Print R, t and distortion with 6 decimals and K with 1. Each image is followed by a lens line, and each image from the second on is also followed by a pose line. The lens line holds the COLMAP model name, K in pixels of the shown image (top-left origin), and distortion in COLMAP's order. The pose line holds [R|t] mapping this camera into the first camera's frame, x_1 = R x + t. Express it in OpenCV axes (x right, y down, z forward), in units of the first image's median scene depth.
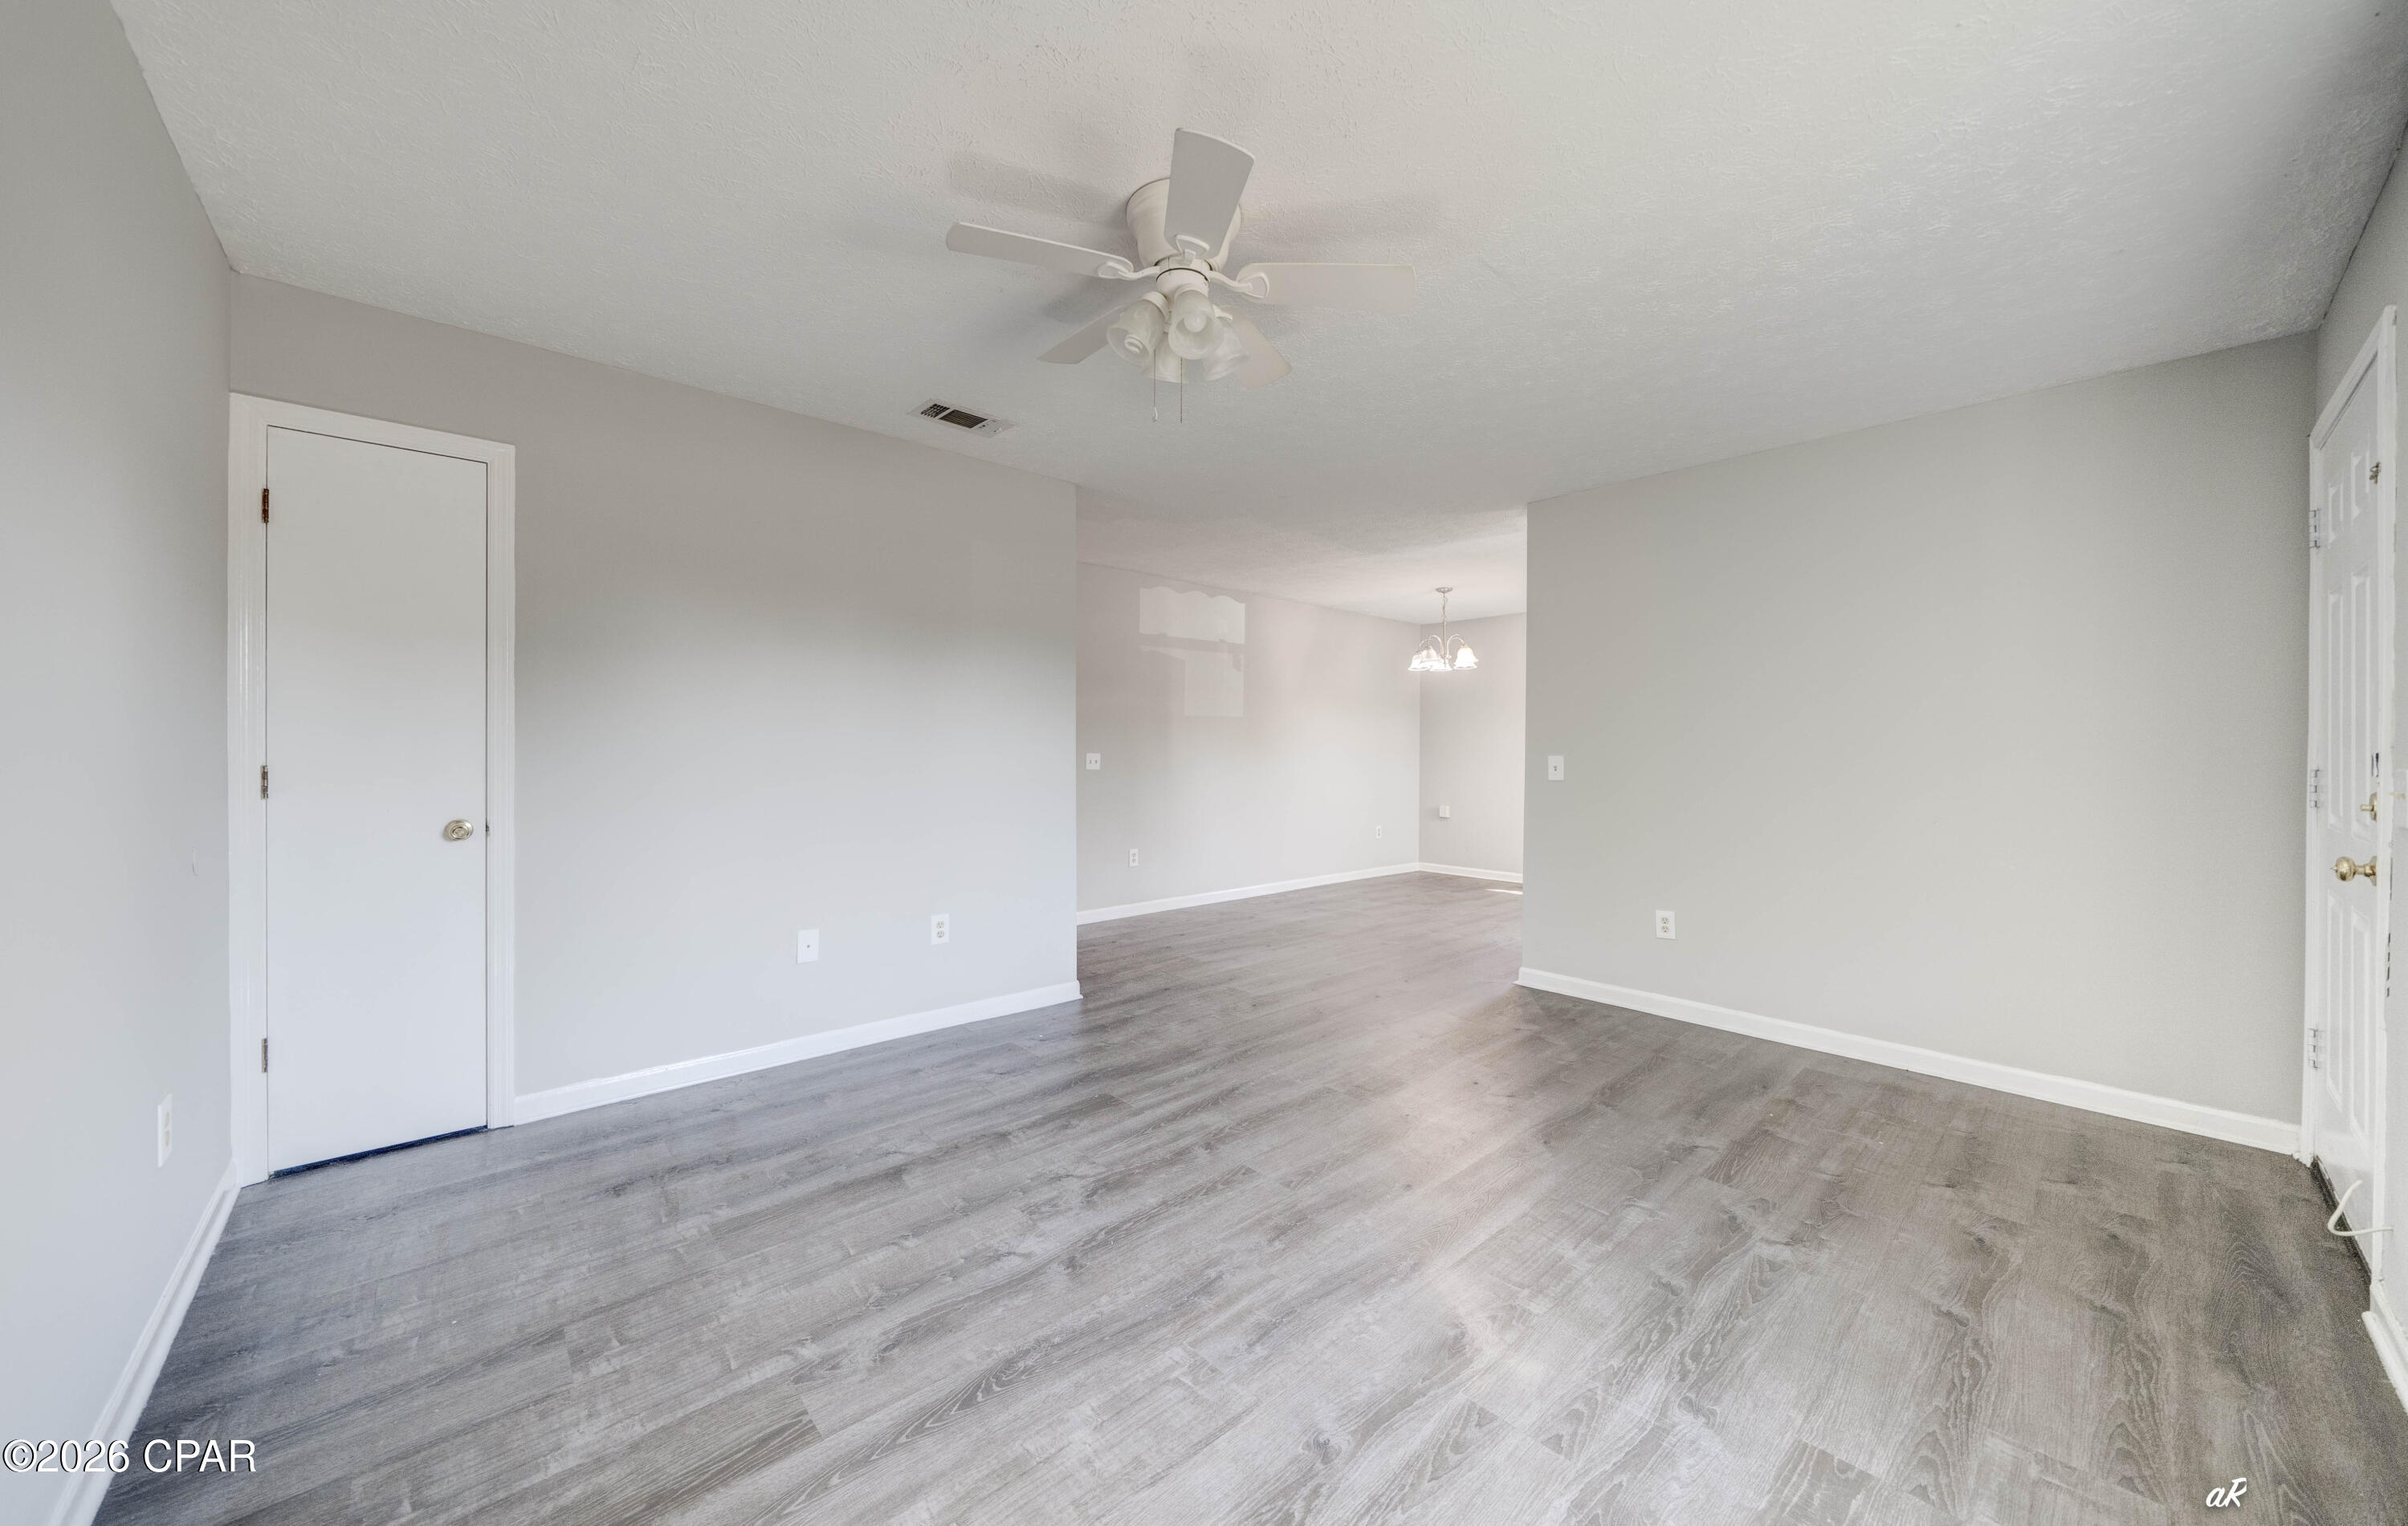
lens RADIAL K [[833.3, 0, 1203.4], [0, 833.3, 756.5], [0, 0, 1]] dist [-0.007239, 0.000248]
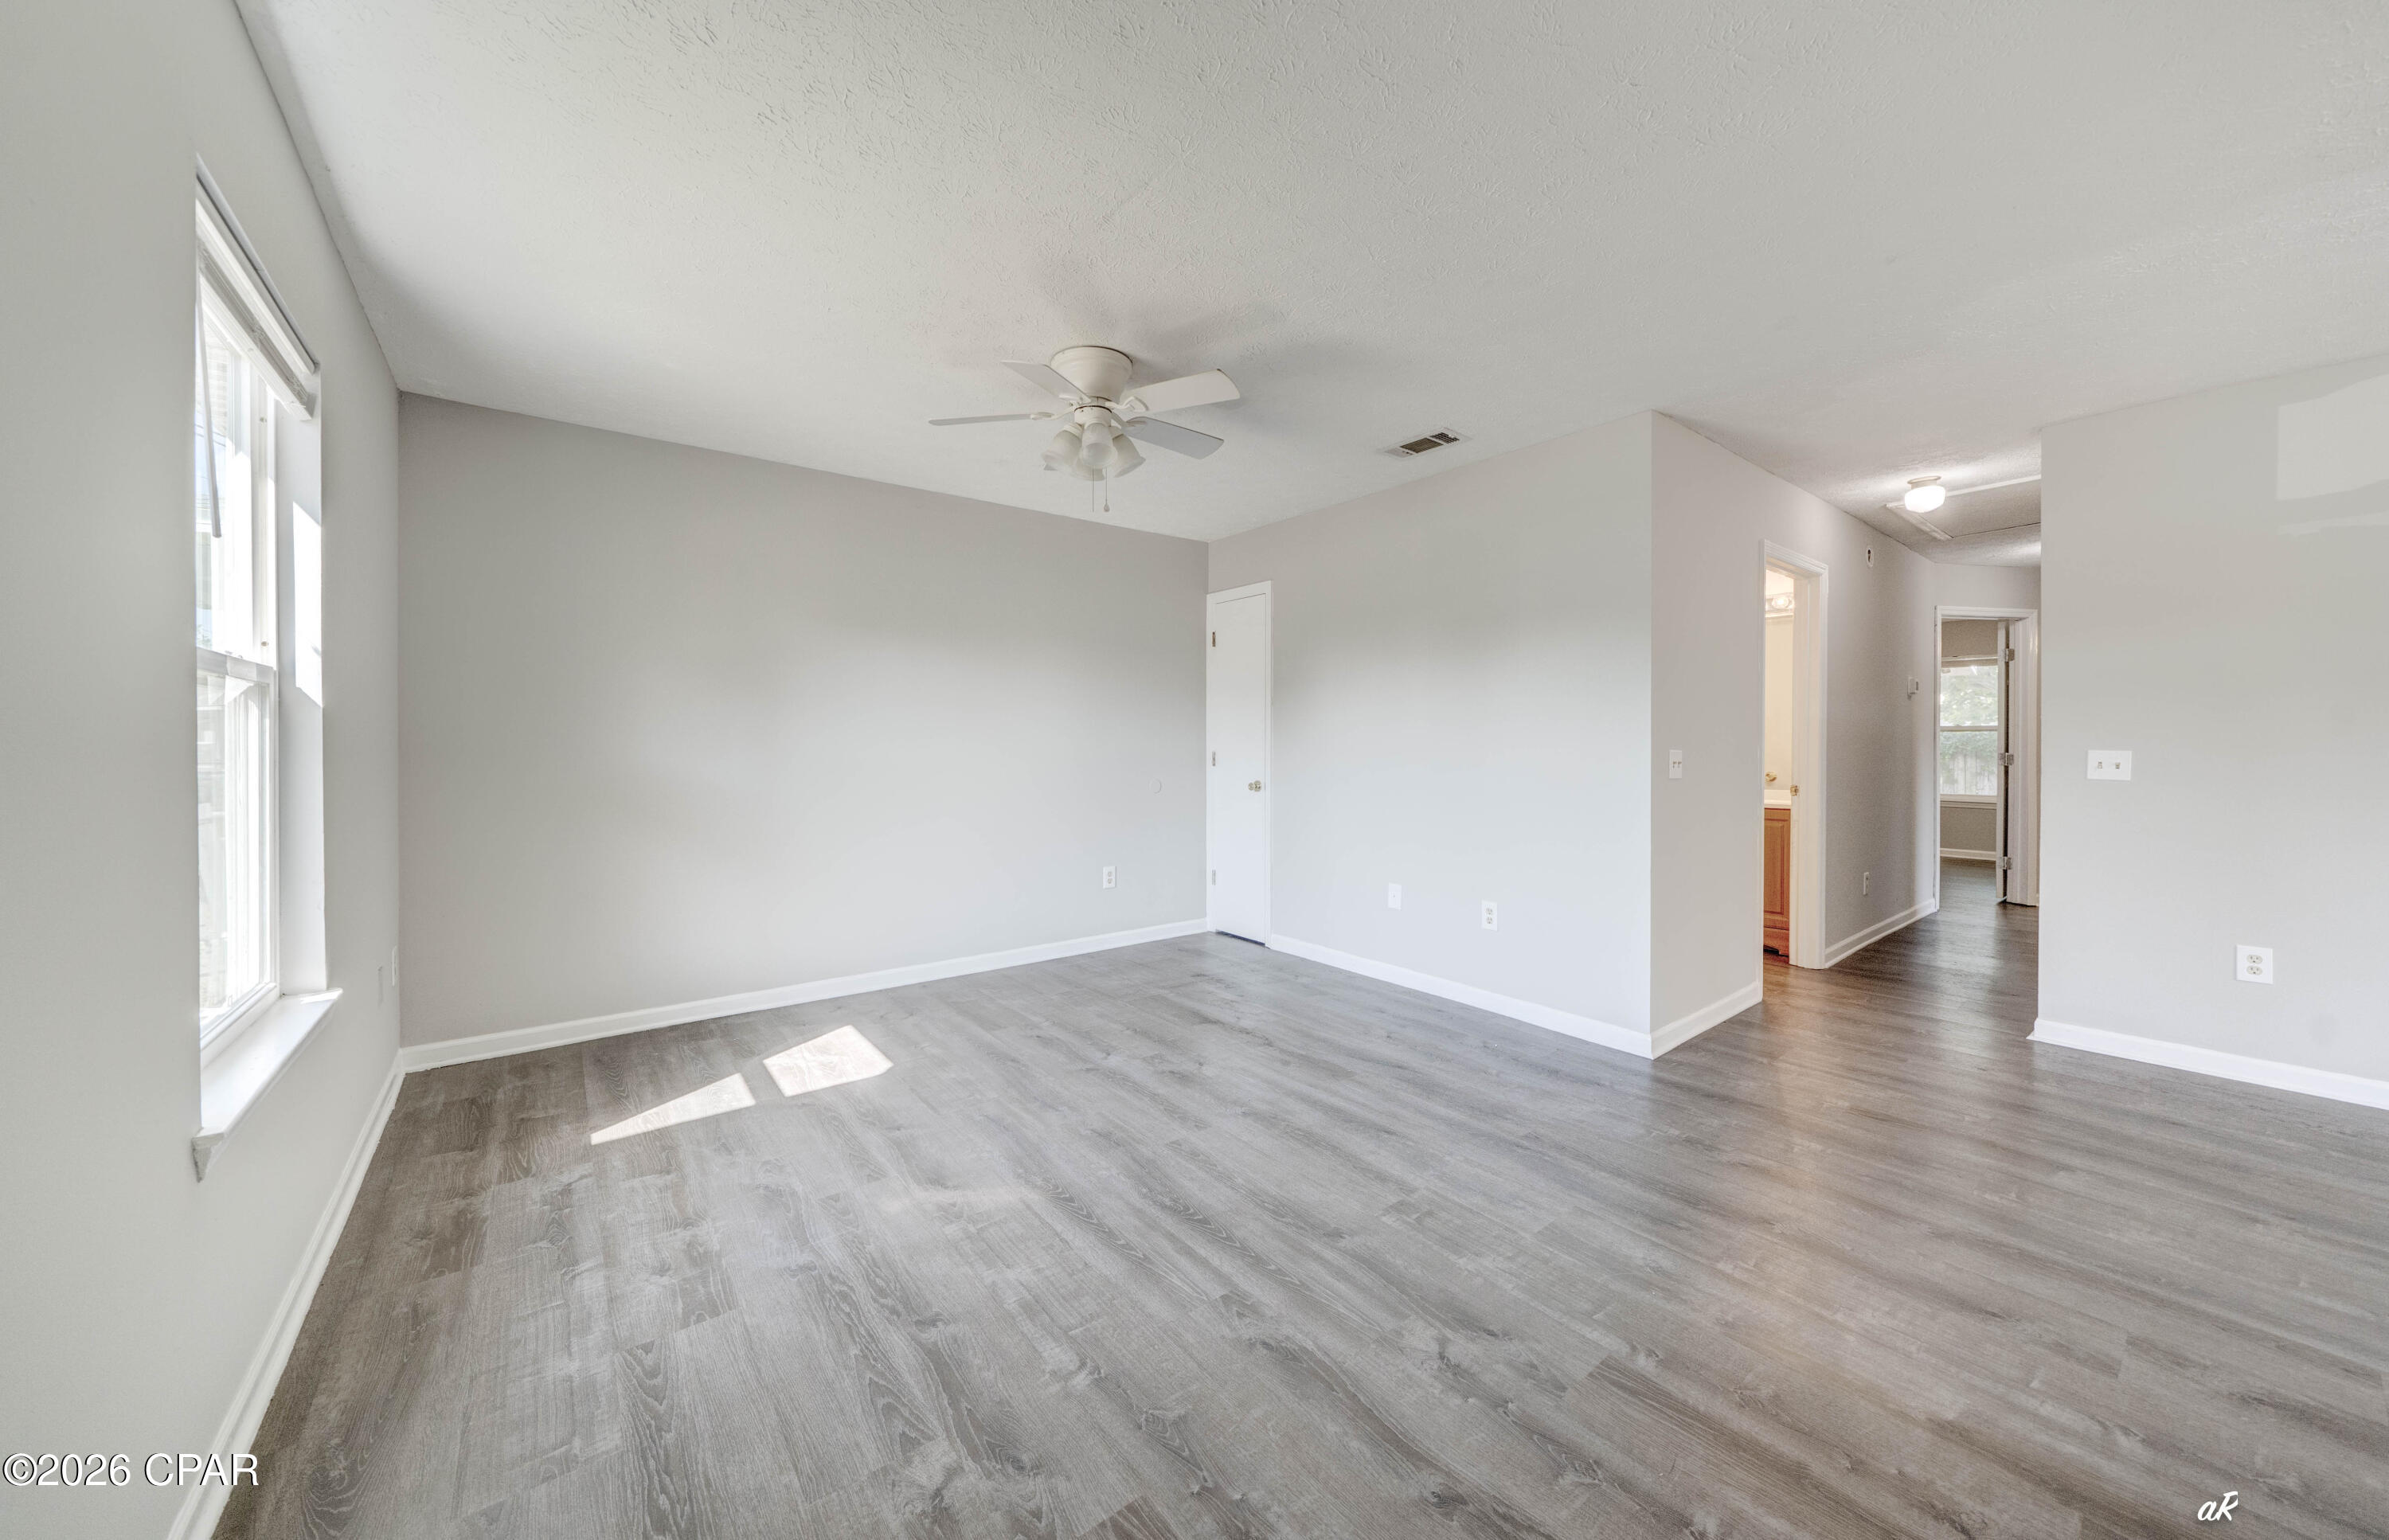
lens RADIAL K [[849.8, 0, 1202.2], [0, 849.8, 748.0], [0, 0, 1]] dist [-0.004980, -0.000901]
pose [[-0.070818, 0.001918, -0.997487, 1.348177], [-0.009761, 0.999949, 0.002616, -0.003496], [0.997442, 0.009922, -0.070796, 1.243459]]
